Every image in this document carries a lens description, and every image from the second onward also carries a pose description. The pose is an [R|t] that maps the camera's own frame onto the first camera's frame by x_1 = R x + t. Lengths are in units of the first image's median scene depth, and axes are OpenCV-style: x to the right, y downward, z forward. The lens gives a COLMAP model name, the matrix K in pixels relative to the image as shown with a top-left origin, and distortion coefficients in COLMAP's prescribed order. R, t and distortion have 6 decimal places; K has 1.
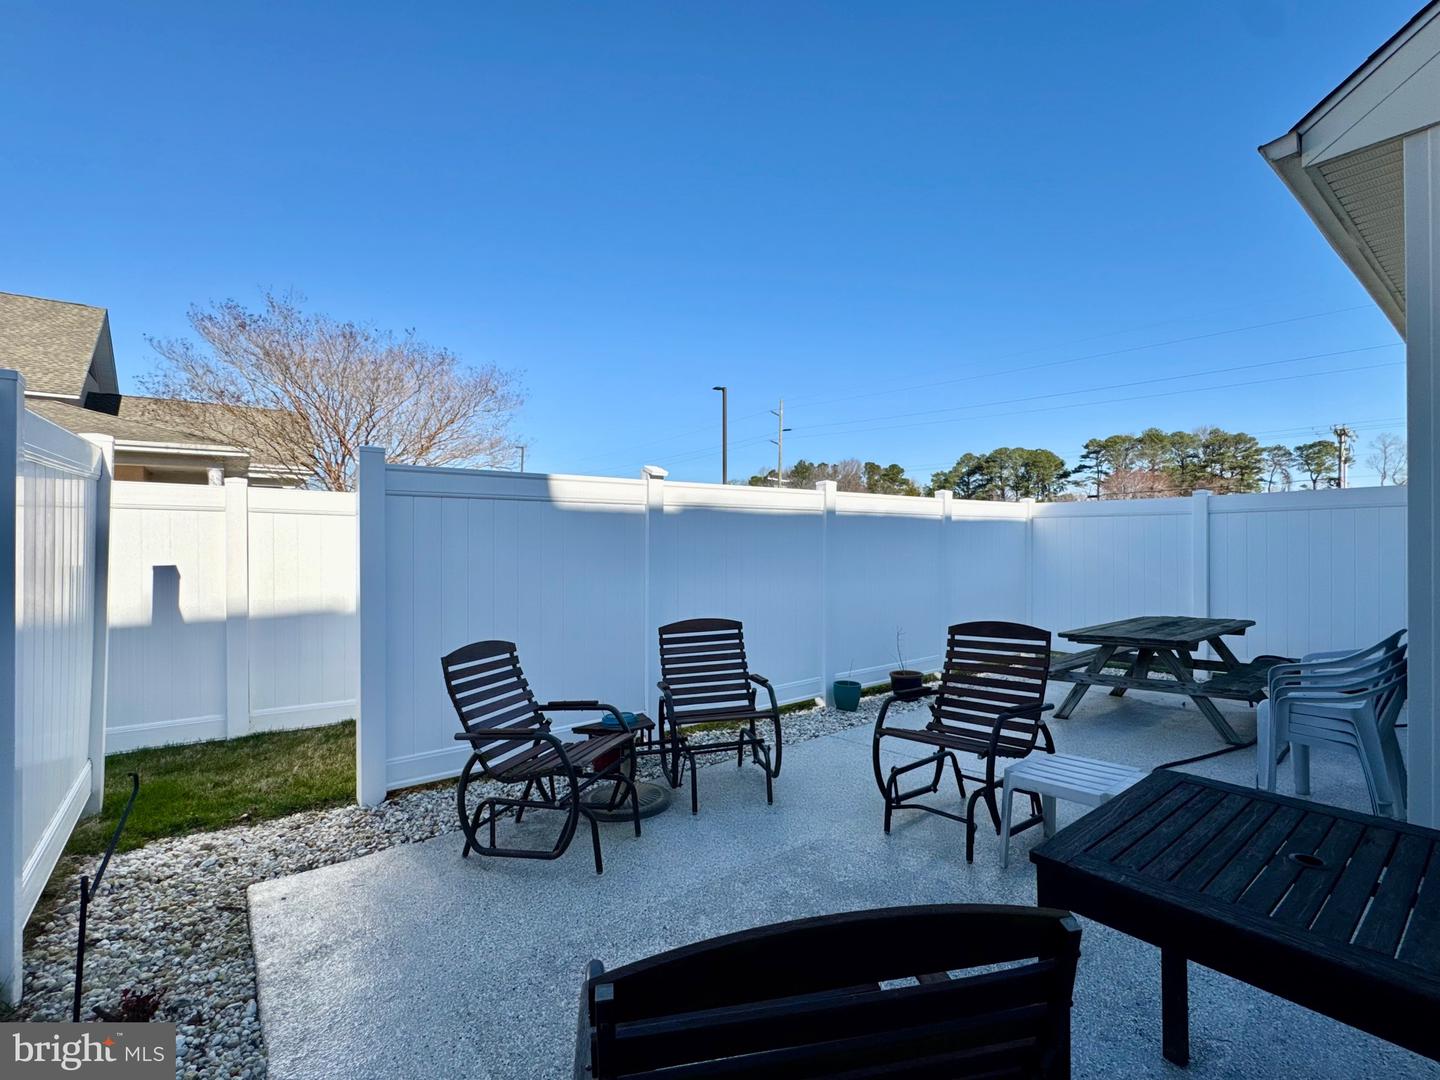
lens RADIAL K [[638.2, 0, 724.9], [0, 638.2, 539.9], [0, 0, 1]] dist [-0.003989, 0.000021]
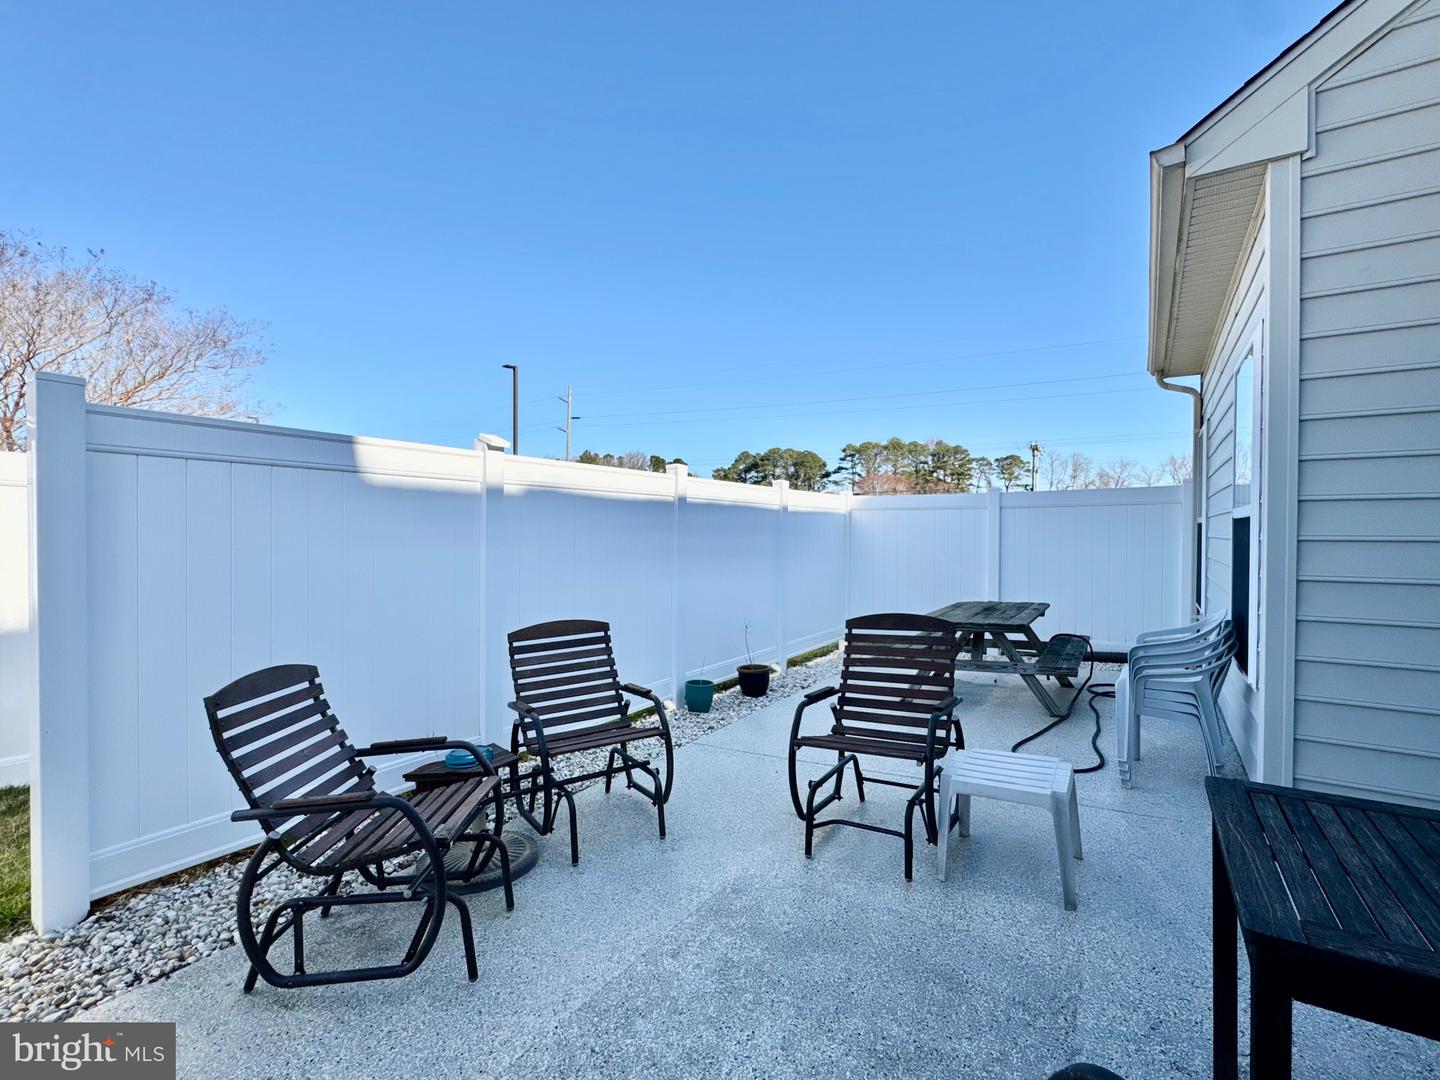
lens RADIAL K [[638.2, 0, 718.5], [0, 638.2, 538.8], [0, 0, 1]] dist [-0.003989, 0.000021]
pose [[0.948100, 0.003590, 0.317953, -0.129824], [-0.007156, 0.999924, 0.010046, 0.009041], [-0.317893, -0.011800, 0.948053, 0.182183]]
